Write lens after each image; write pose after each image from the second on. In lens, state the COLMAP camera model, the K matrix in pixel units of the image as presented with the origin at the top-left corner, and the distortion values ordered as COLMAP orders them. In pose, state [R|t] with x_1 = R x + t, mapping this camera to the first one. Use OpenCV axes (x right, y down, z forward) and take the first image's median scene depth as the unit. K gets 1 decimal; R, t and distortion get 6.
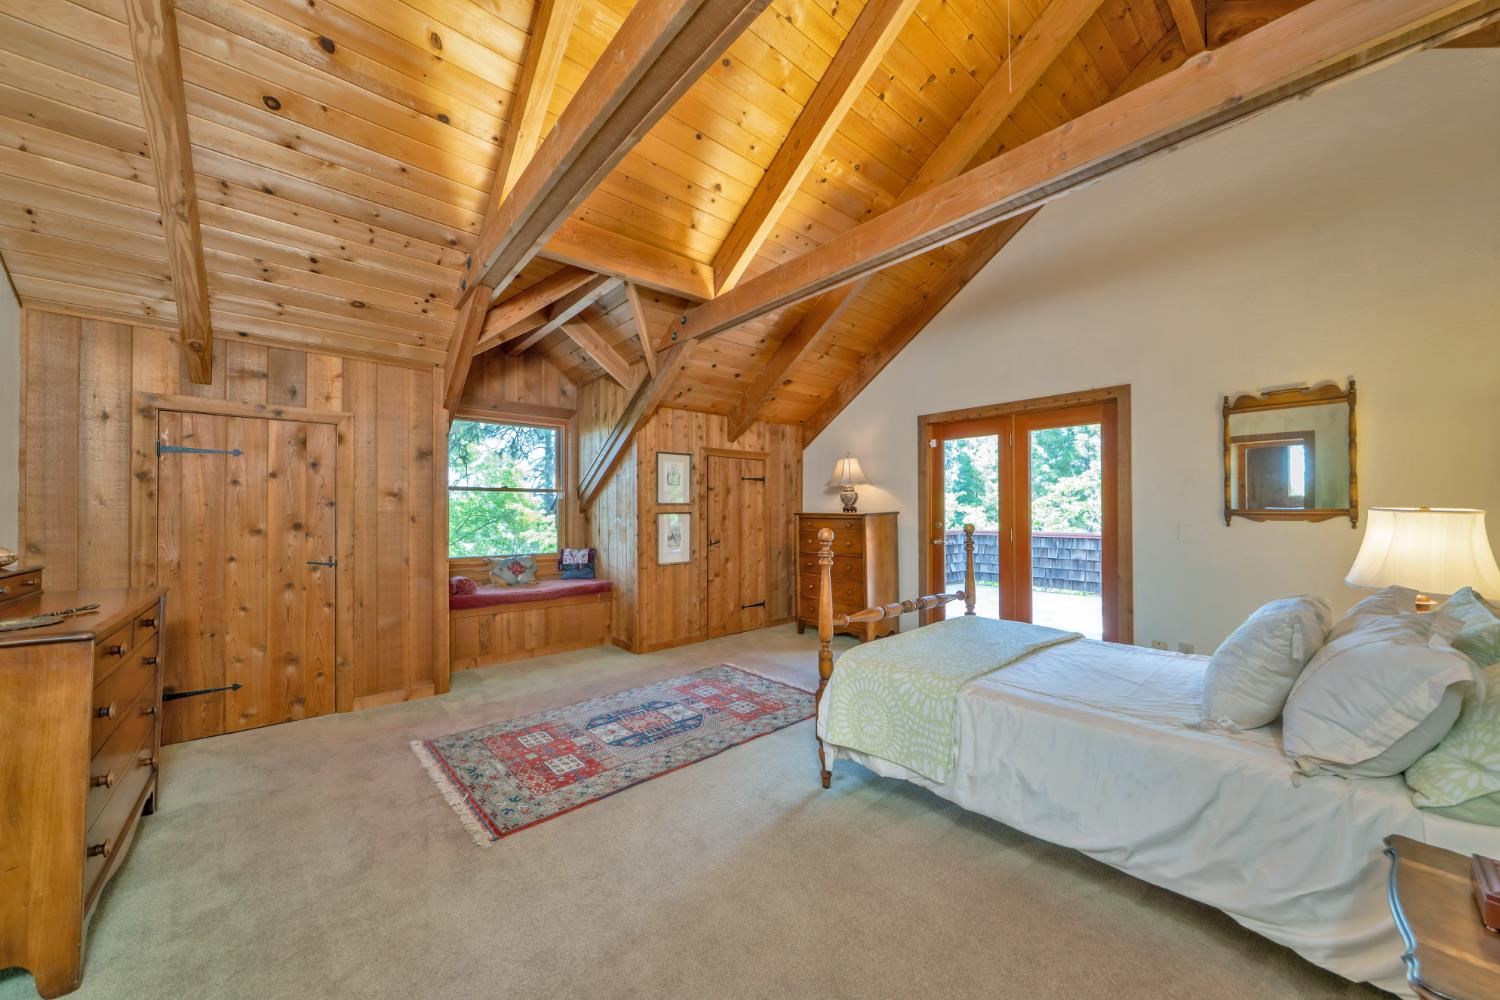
lens RADIAL K [[550.9, 0, 748.6], [0, 550.9, 502.3], [0, 0, 1]] dist [-0.009568, 0.000052]
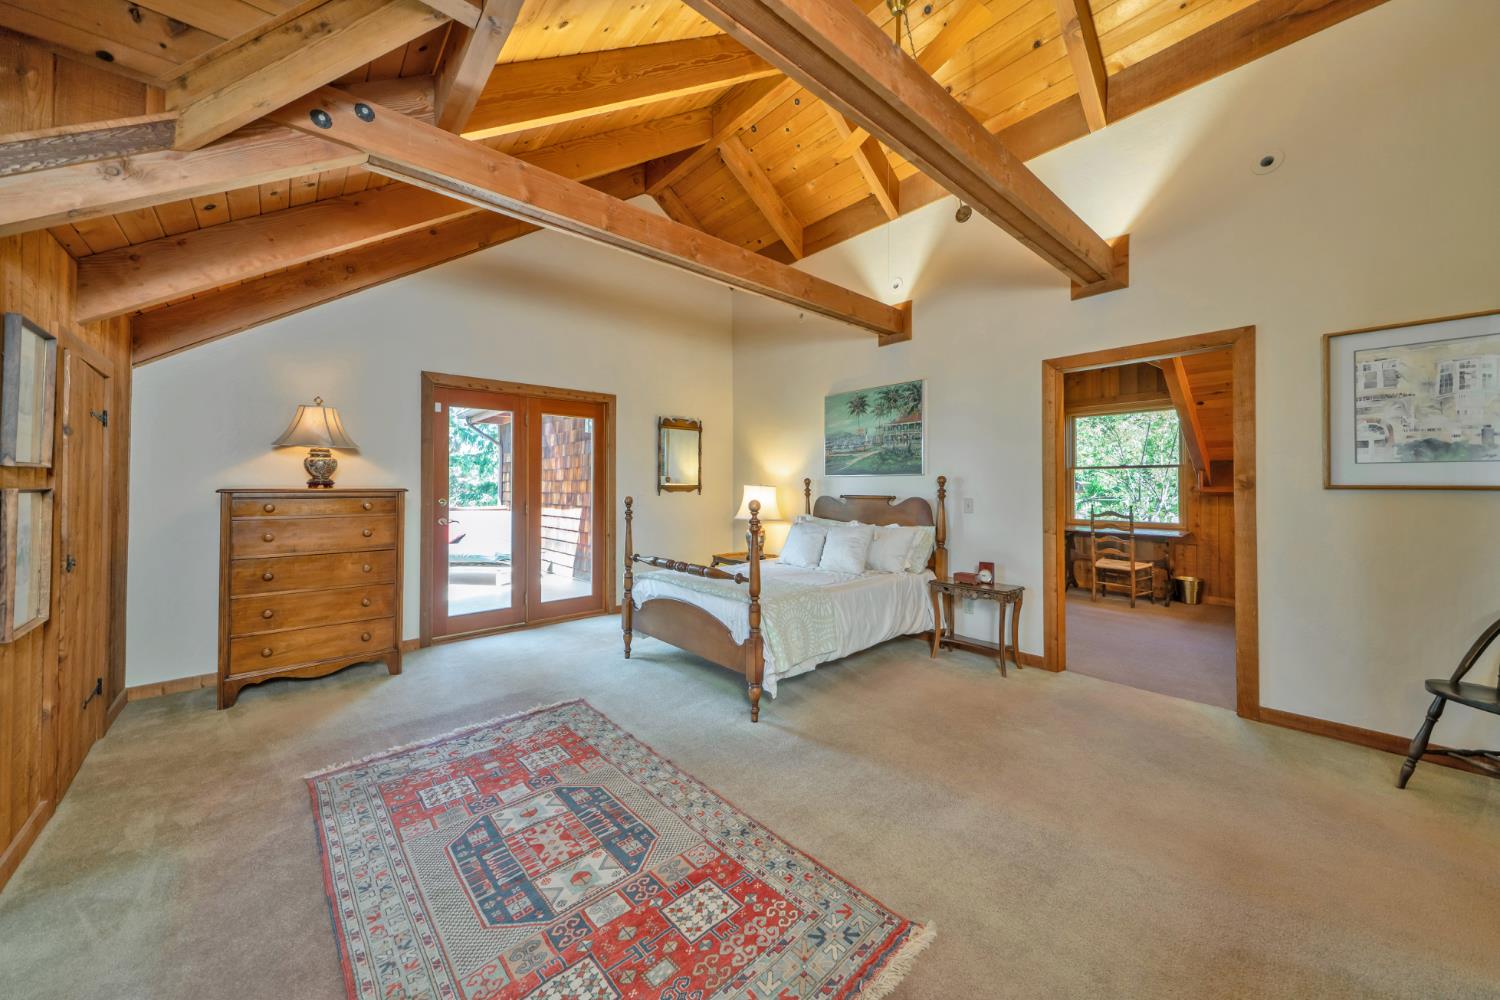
lens RADIAL K [[530.7, 0, 752.8], [0, 530.7, 476.7], [0, 0, 1]] dist [0.010043, 0.000112]
pose [[-0.031212, 0.021387, 0.999284, -0.548699], [-0.013173, 0.999675, -0.021807, 0.013226], [-0.999426, -0.013844, -0.030920, 0.575594]]
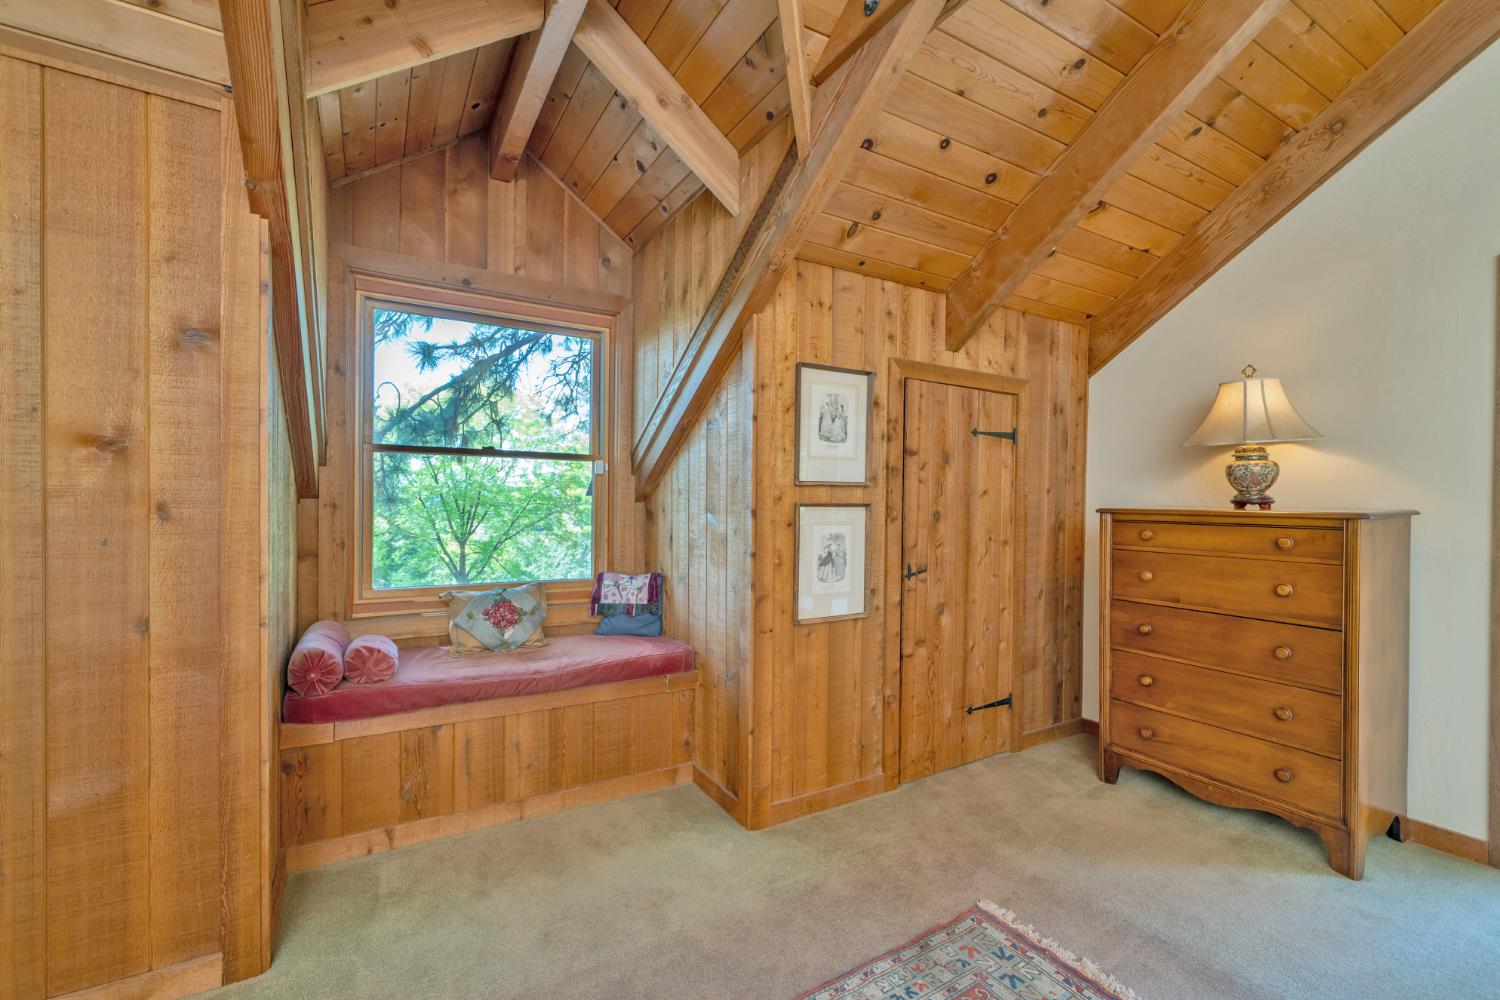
lens RADIAL K [[649.3, 0, 744.7], [0, 649.3, 506.1], [0, 0, 1]] dist [0.002727, 0.000203]
pose [[0.984181, 0.016242, -0.176418, -0.123183], [-0.012251, 0.999644, 0.023689, 0.009839], [0.176740, -0.021153, 0.984030, 0.517072]]
